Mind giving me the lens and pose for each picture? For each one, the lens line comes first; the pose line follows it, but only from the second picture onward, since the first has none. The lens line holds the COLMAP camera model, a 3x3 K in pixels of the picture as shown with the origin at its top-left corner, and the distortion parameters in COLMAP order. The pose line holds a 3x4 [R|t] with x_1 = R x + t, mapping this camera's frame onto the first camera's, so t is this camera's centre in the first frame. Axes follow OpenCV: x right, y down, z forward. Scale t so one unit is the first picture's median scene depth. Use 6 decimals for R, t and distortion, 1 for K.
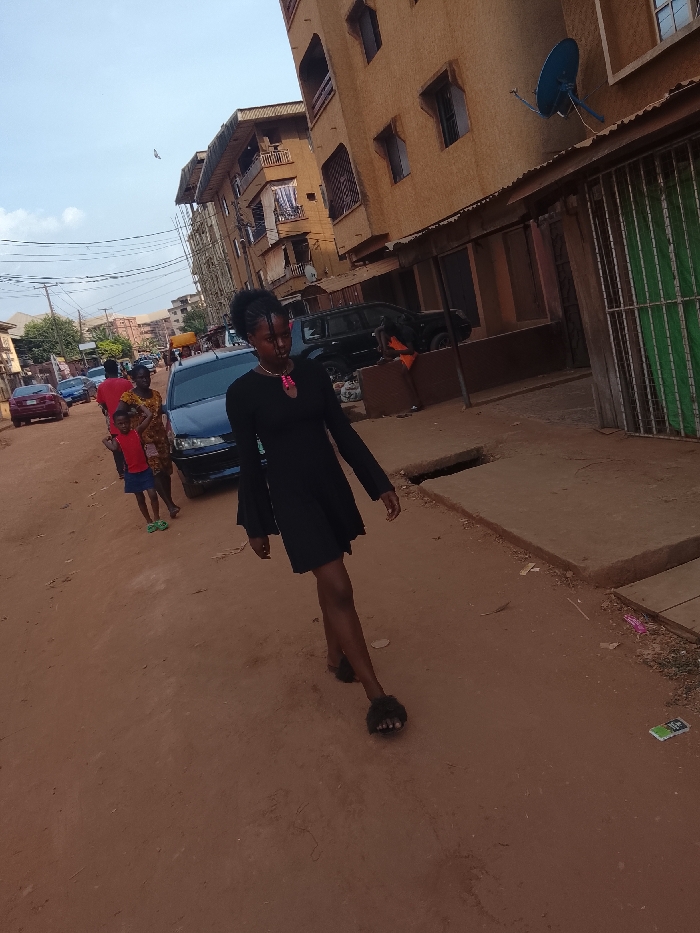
lens RADIAL K [[682.6, 0, 351.8], [0, 682.6, 438.5], [0, 0, 1]] dist [0.107251, -0.154238]
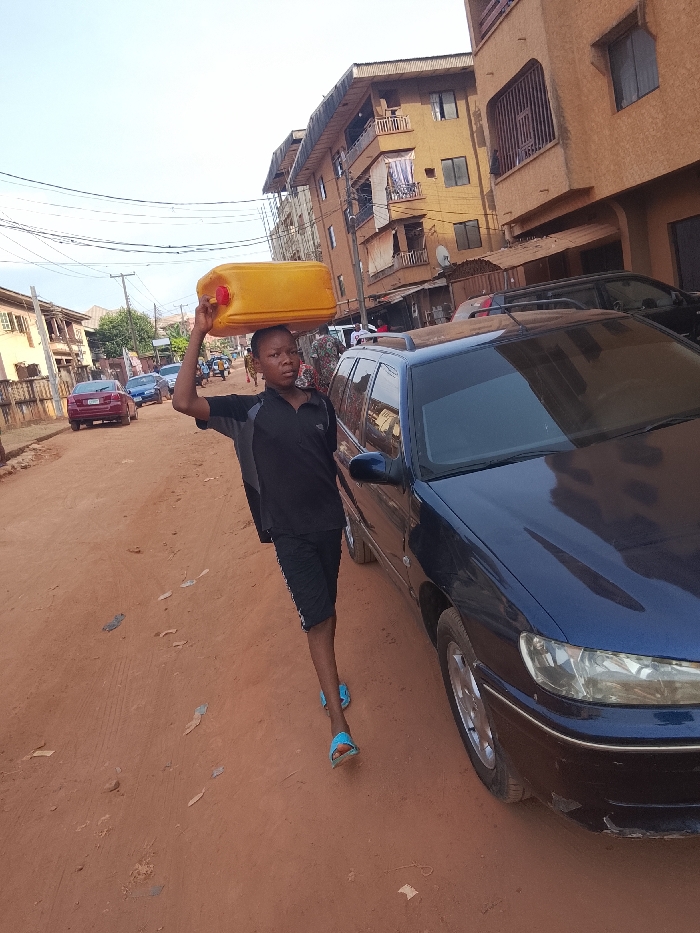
lens RADIAL K [[682.6, 0, 351.8], [0, 682.6, 438.5], [0, 0, 1]] dist [0.107251, -0.154238]
pose [[0.994677, 0.056113, -0.086425, -0.062570], [-0.057193, 0.998312, -0.010070, -0.013095], [0.085714, 0.014959, 0.996207, 0.156180]]
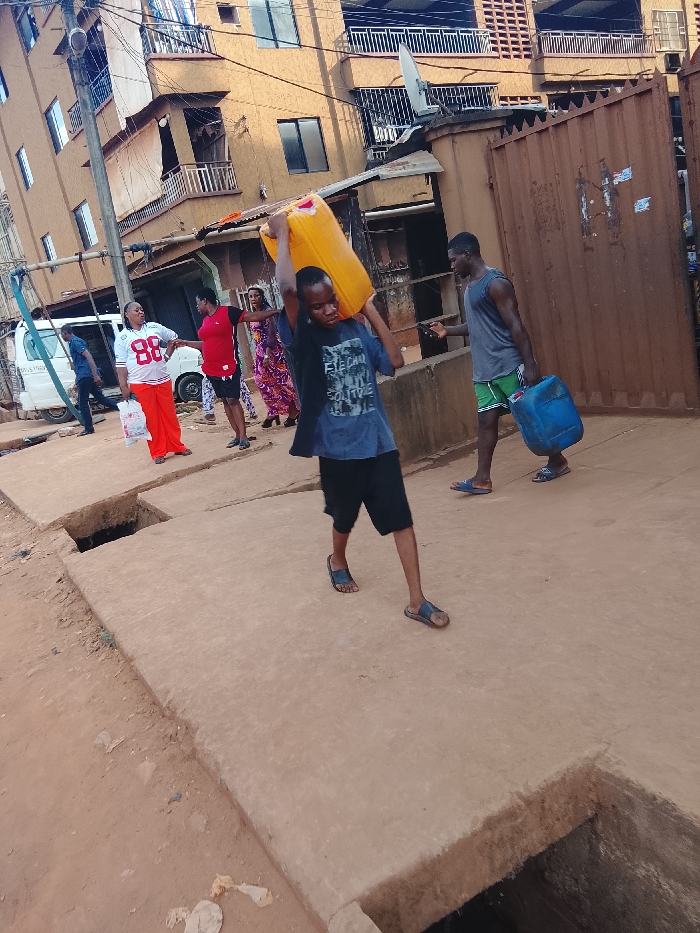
lens RADIAL K [[682.6, 0, 351.8], [0, 682.6, 438.5], [0, 0, 1]] dist [0.107251, -0.154238]
pose [[0.955615, -0.035048, 0.292528, -0.118368], [0.039008, 0.999209, -0.007713, -0.081980], [-0.292026, 0.018782, 0.956226, 0.570840]]
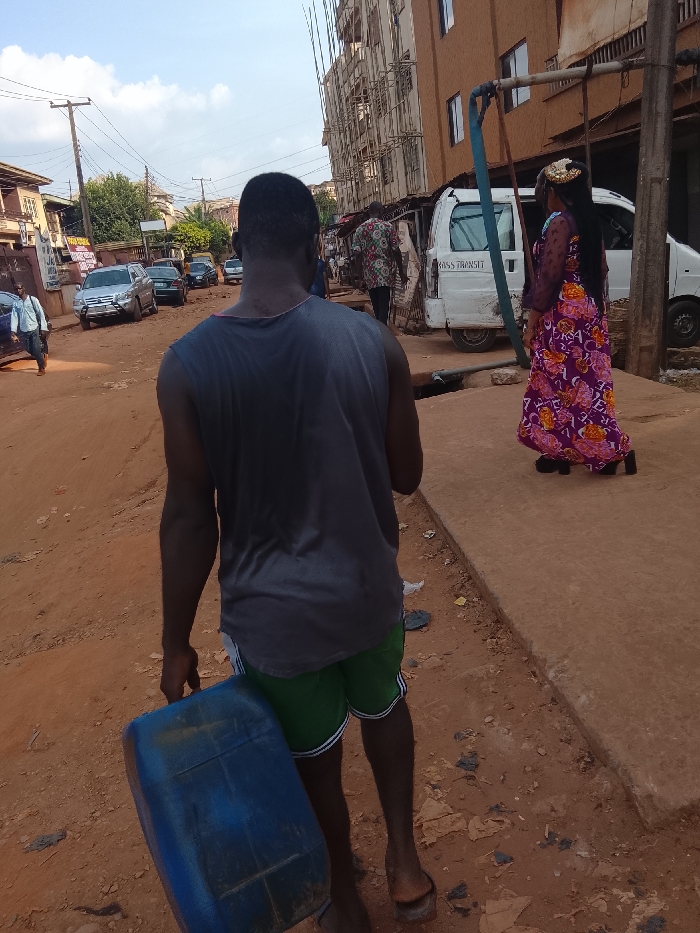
lens RADIAL K [[682.6, 0, 351.8], [0, 682.6, 438.5], [0, 0, 1]] dist [0.107251, -0.154238]
pose [[0.980164, 0.146411, -0.133572, -0.163927], [-0.128297, 0.982447, 0.135419, -0.096218], [0.151055, -0.115596, 0.981743, 0.719529]]
